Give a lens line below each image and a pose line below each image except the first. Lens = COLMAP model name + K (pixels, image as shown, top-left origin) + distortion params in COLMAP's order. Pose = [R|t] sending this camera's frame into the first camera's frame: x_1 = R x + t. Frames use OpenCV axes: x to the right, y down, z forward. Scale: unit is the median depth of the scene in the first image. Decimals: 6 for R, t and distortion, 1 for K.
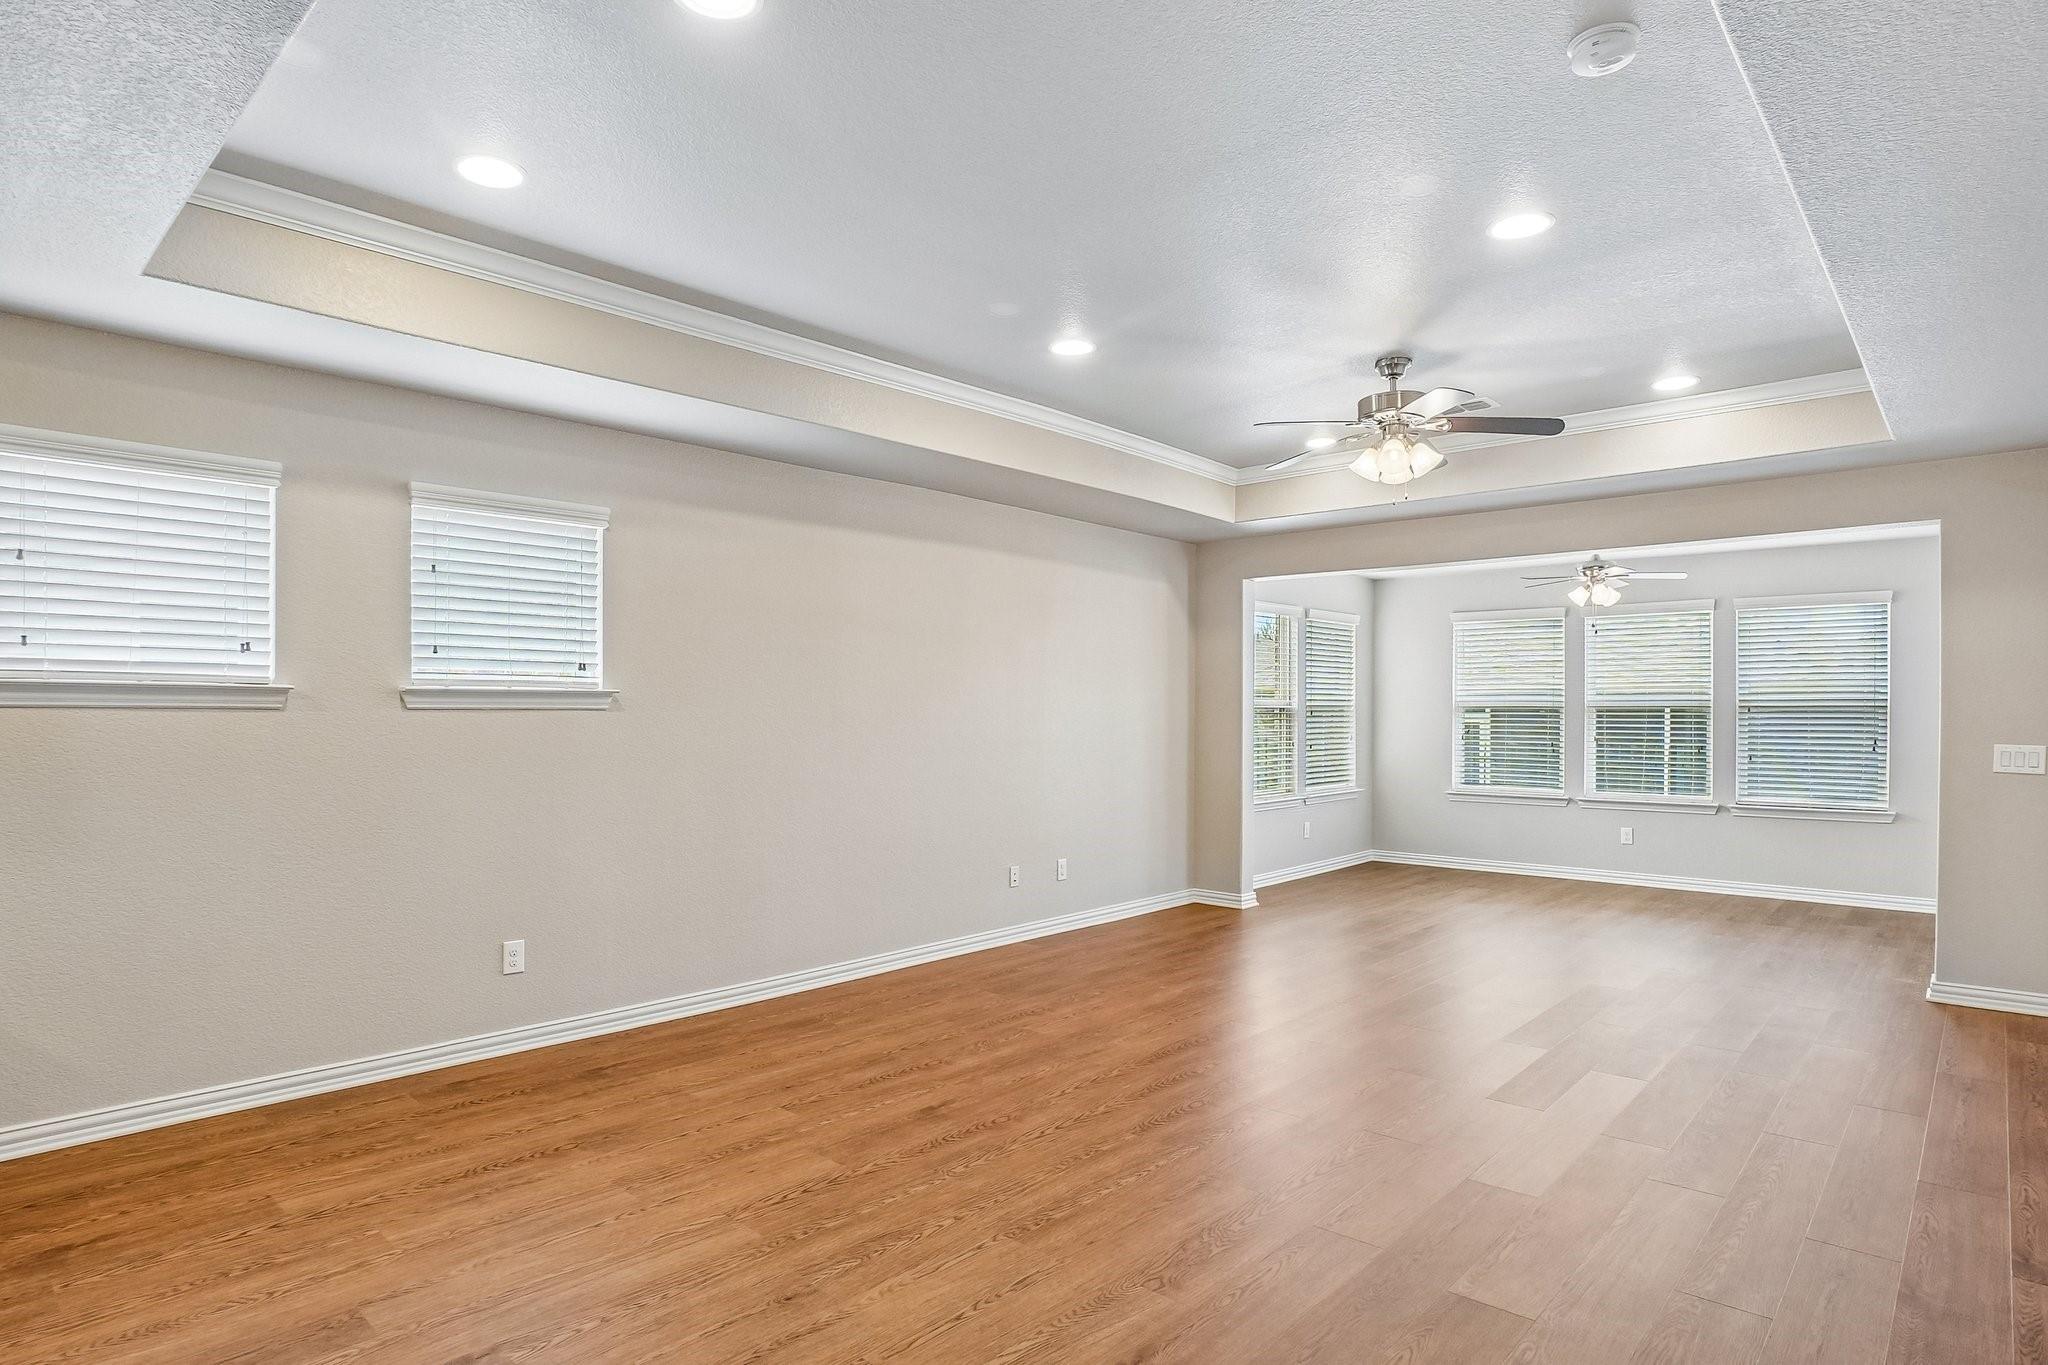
lens RADIAL K [[1110.6, 0, 973.9], [0, 1110.6, 720.4], [0, 0, 1]] dist [-0.034460, 0.007905]
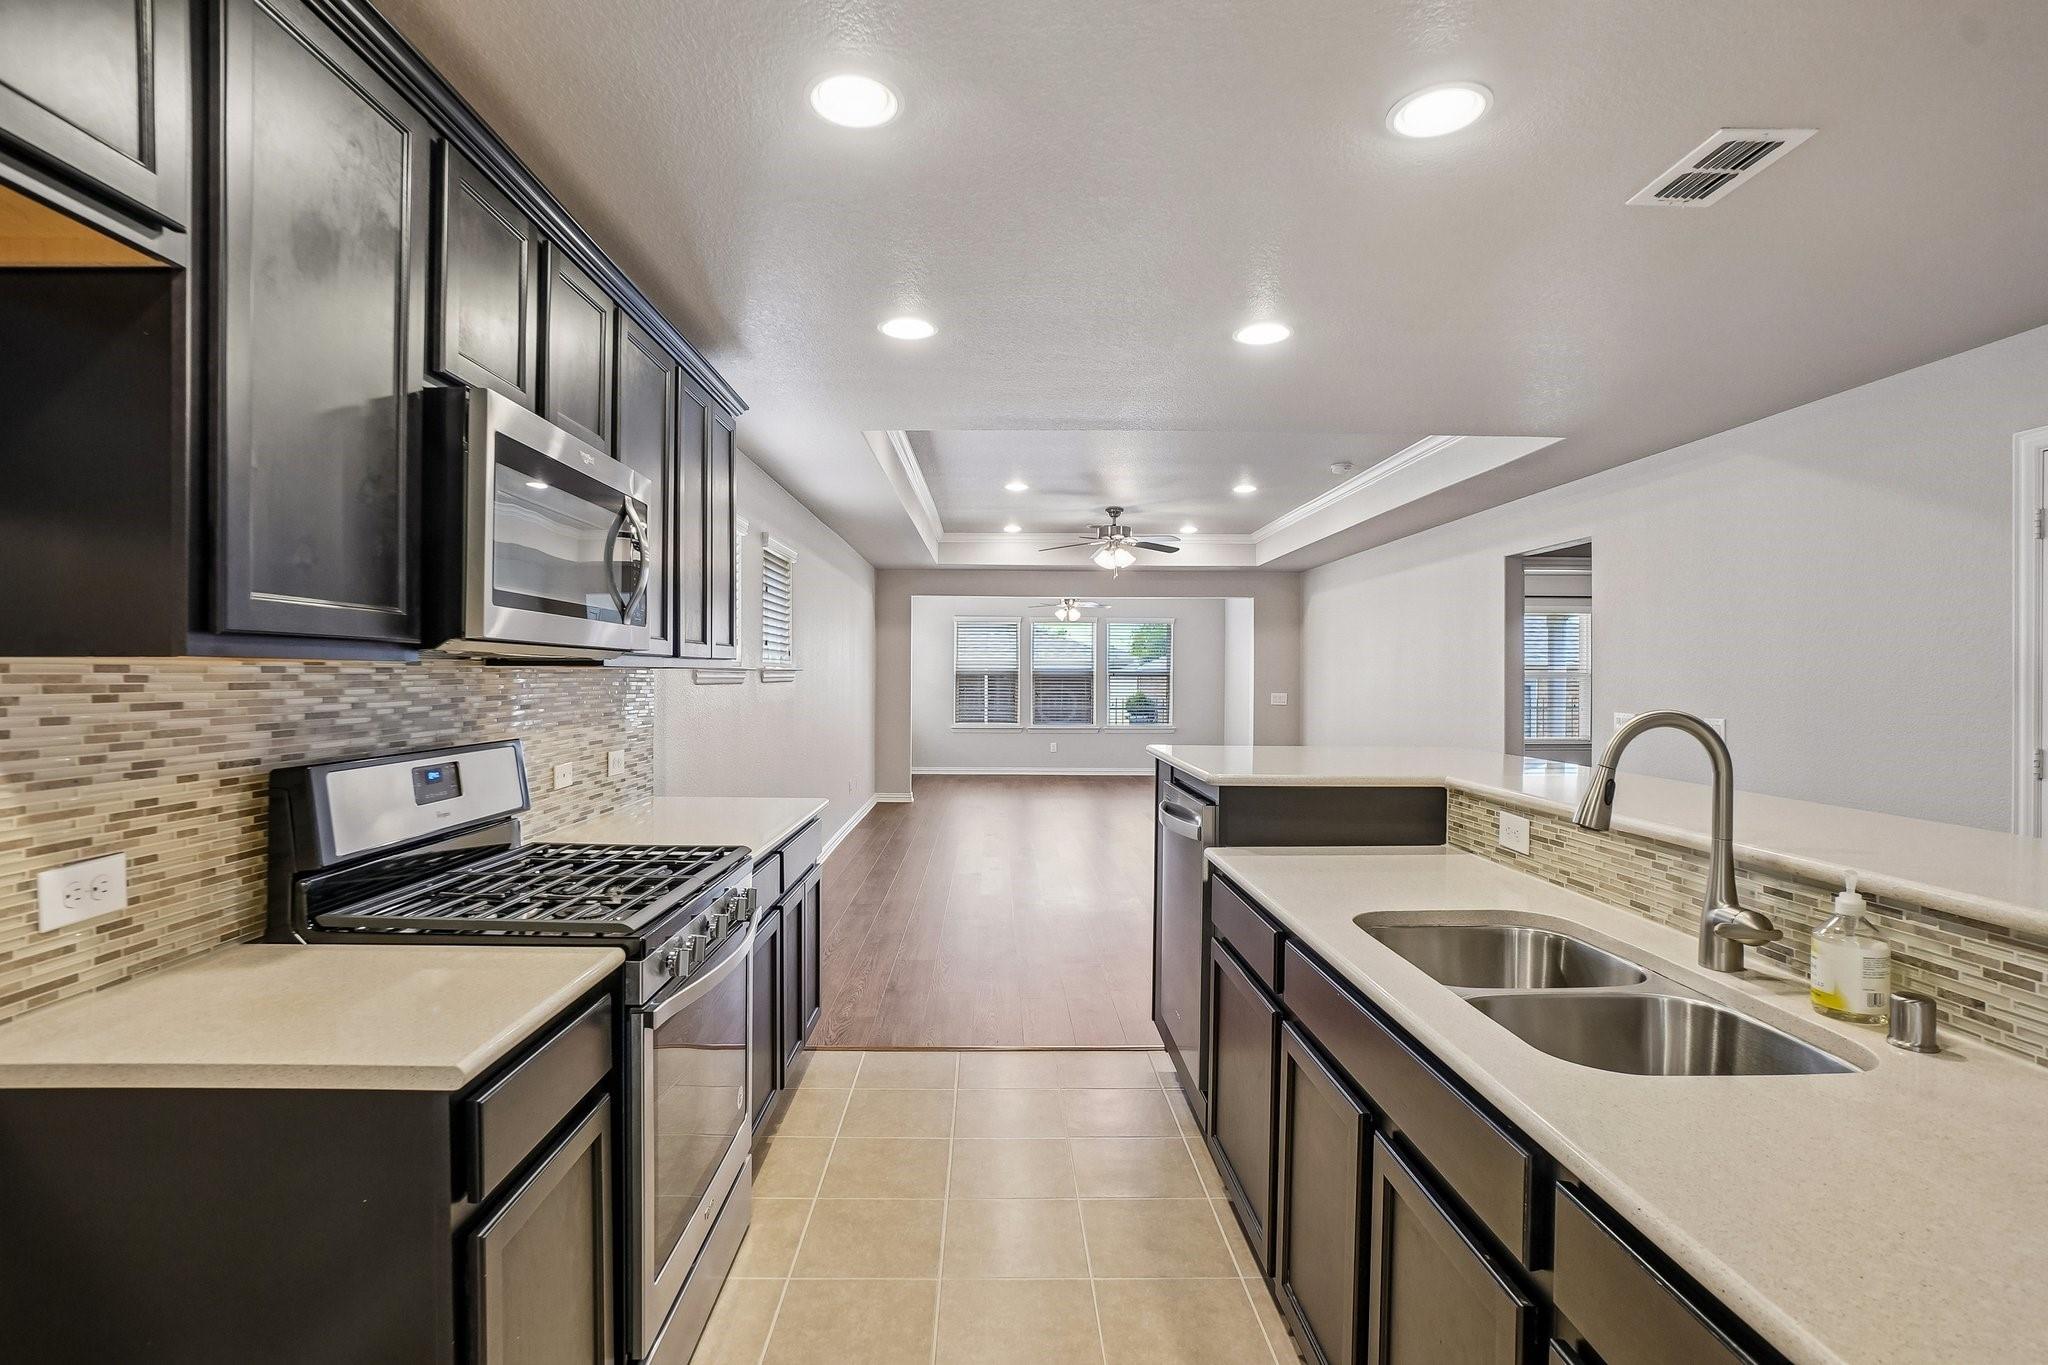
lens RADIAL K [[980.7, 0, 1020.5], [0, 980.7, 672.5], [0, 0, 1]] dist [-0.043180, 0.015771]
pose [[0.703274, -0.001627, 0.710917, -1.334087], [0.008867, 0.999940, -0.006482, -0.014171], [-0.710863, 0.010862, 0.703246, -0.201555]]
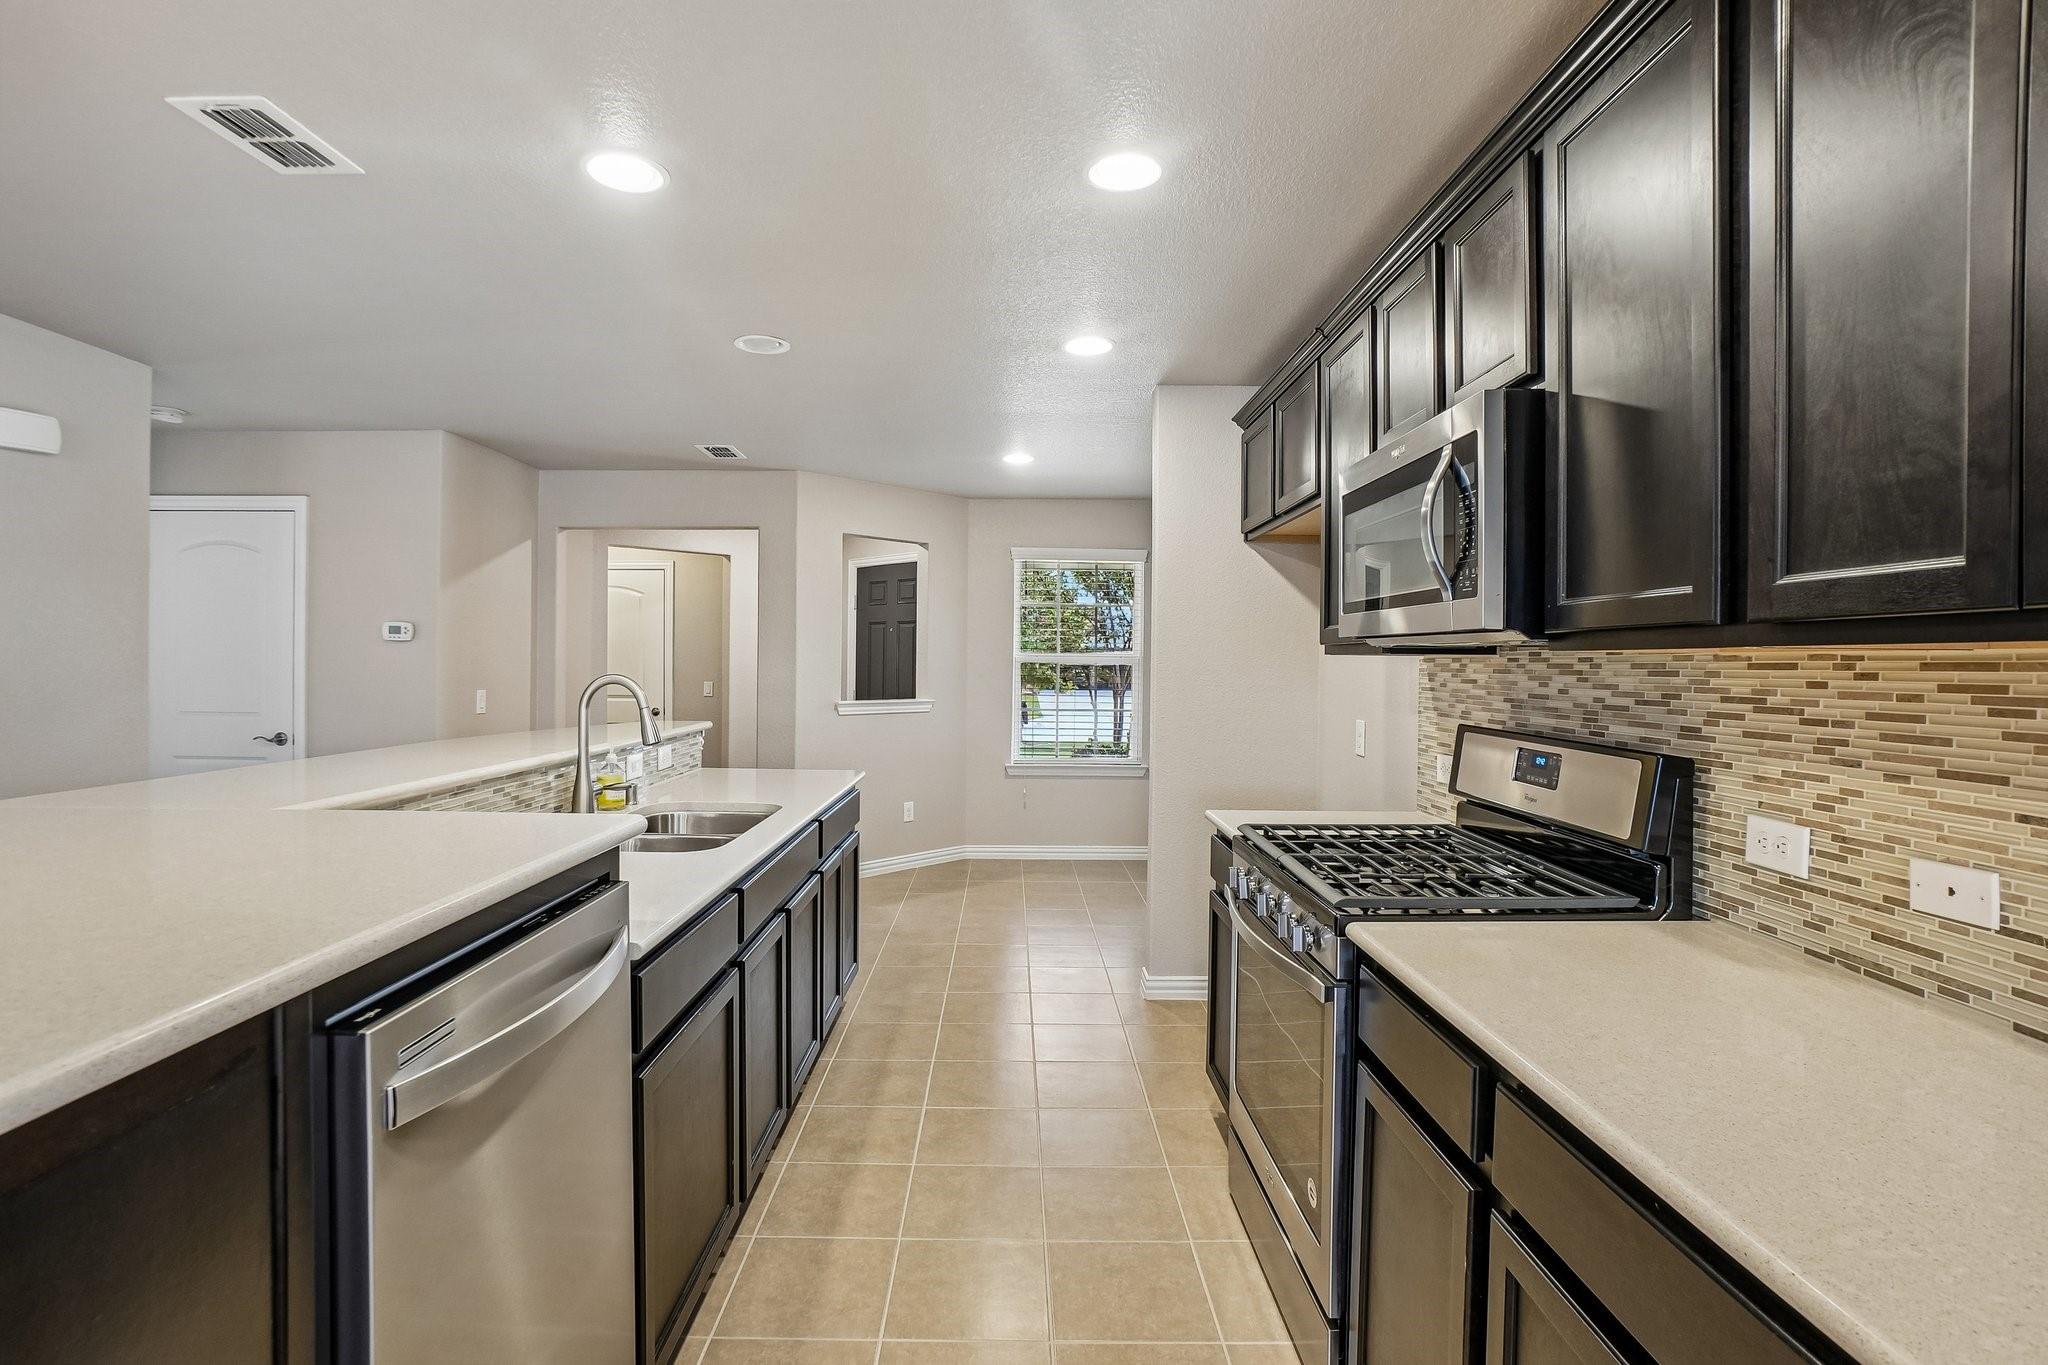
lens RADIAL K [[980.7, 0, 1017.1], [0, 980.7, 660.2], [0, 0, 1]] dist [-0.043180, 0.015771]
pose [[-0.714457, -0.011896, -0.699578, -0.555636], [-0.020554, 0.999781, 0.003991, -0.017436], [0.699377, 0.017230, -0.714545, 0.617337]]
